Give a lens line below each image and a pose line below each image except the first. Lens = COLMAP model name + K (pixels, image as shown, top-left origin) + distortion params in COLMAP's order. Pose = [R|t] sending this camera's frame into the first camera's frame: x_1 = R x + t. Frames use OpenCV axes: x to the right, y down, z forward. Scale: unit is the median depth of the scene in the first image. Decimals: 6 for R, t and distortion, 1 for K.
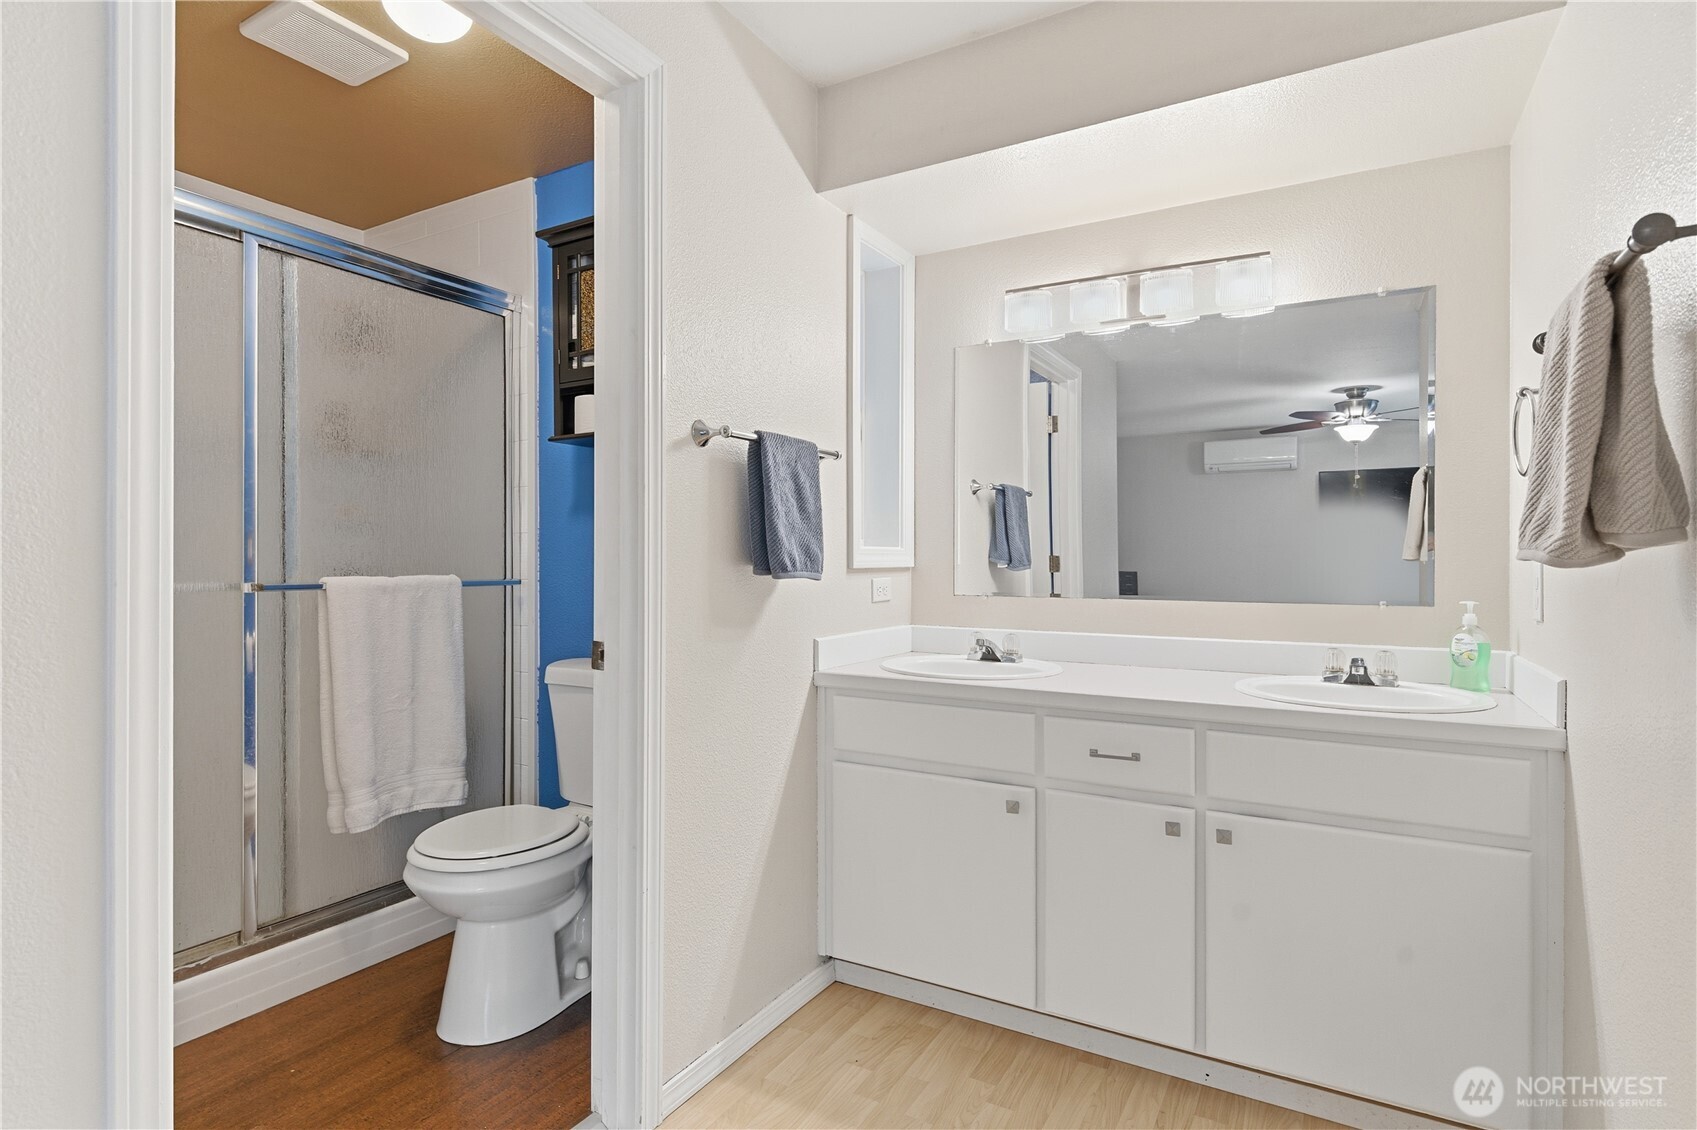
lens RADIAL K [[872.9, 0, 848.5], [0, 872.9, 565.0], [0, 0, 1]] dist [-0.000099, -0.000288]
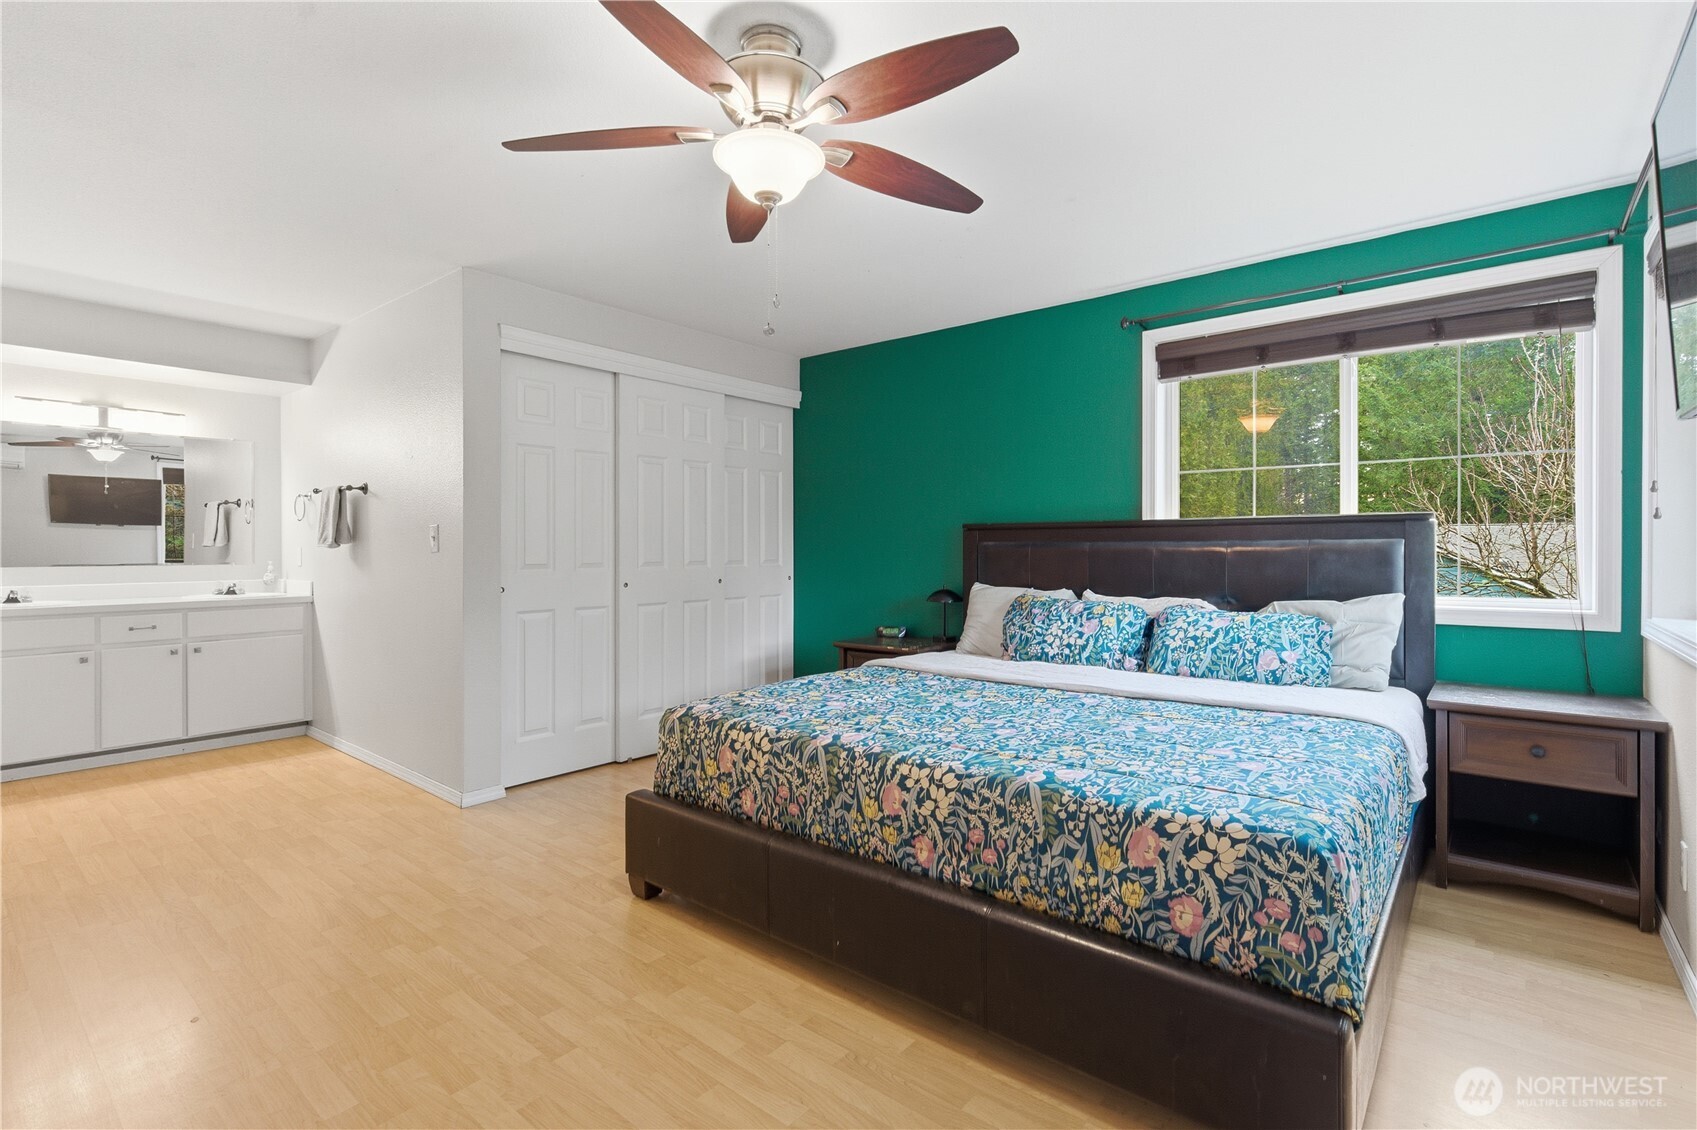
lens RADIAL K [[783.7, 0, 850.1], [0, 783.7, 552.3], [0, 0, 1]] dist [0.000877, -0.000706]
pose [[0.167480, -0.010062, 0.985824, -1.406194], [0.004263, 0.999946, 0.009482, -0.002963], [-0.985866, 0.002614, 0.167514, -1.209031]]
